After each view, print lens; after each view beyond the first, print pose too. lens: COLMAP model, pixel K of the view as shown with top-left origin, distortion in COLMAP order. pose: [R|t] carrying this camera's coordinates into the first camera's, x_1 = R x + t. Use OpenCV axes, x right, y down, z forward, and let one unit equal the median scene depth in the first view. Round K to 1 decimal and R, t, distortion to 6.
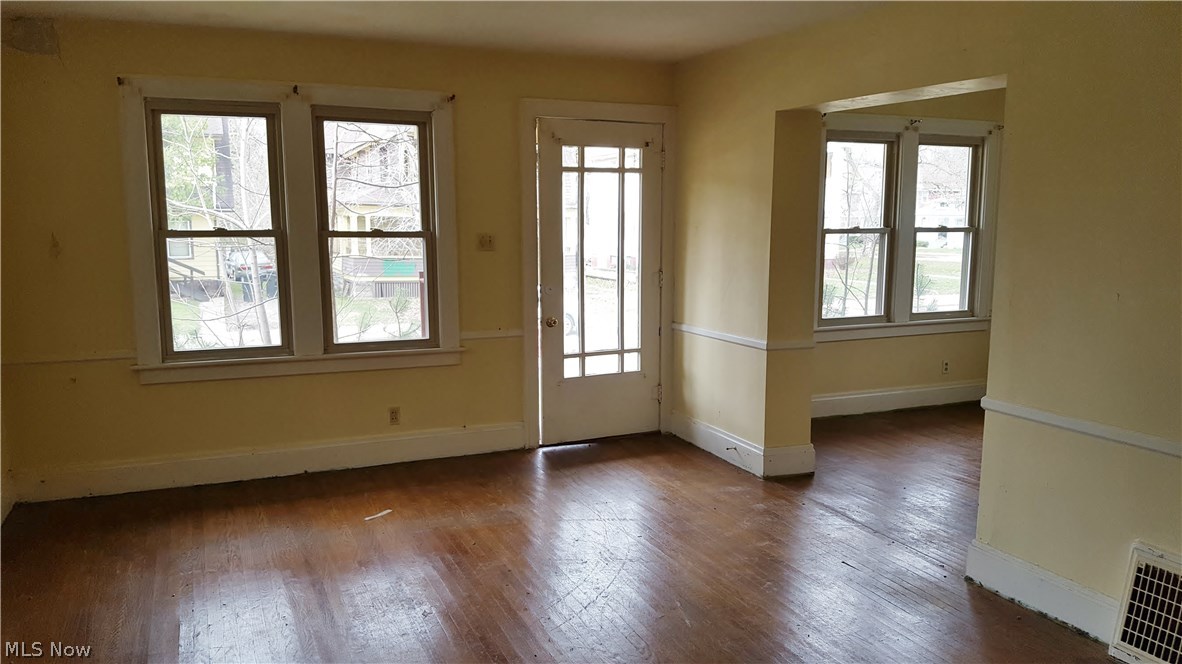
lens RADIAL K [[946.2, 0, 590.5], [0, 946.2, 386.6], [0, 0, 1]] dist [0.011013, 0.002106]
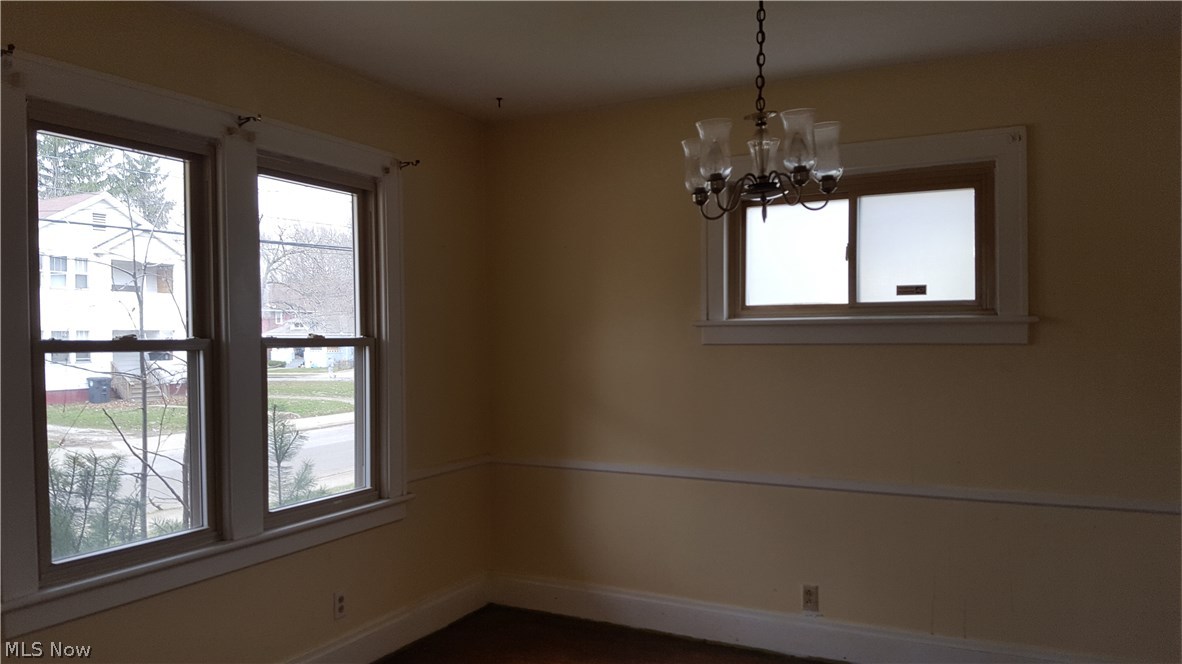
lens RADIAL K [[906.2, 0, 591.0], [0, 906.2, 332.0], [0, 0, 1]] dist [0.001670, -0.002037]
pose [[0.787291, -0.002154, 0.616578, 0.178834], [0.114973, 0.982968, -0.143372, -0.080276], [-0.605768, 0.183765, 0.774129, 0.509116]]
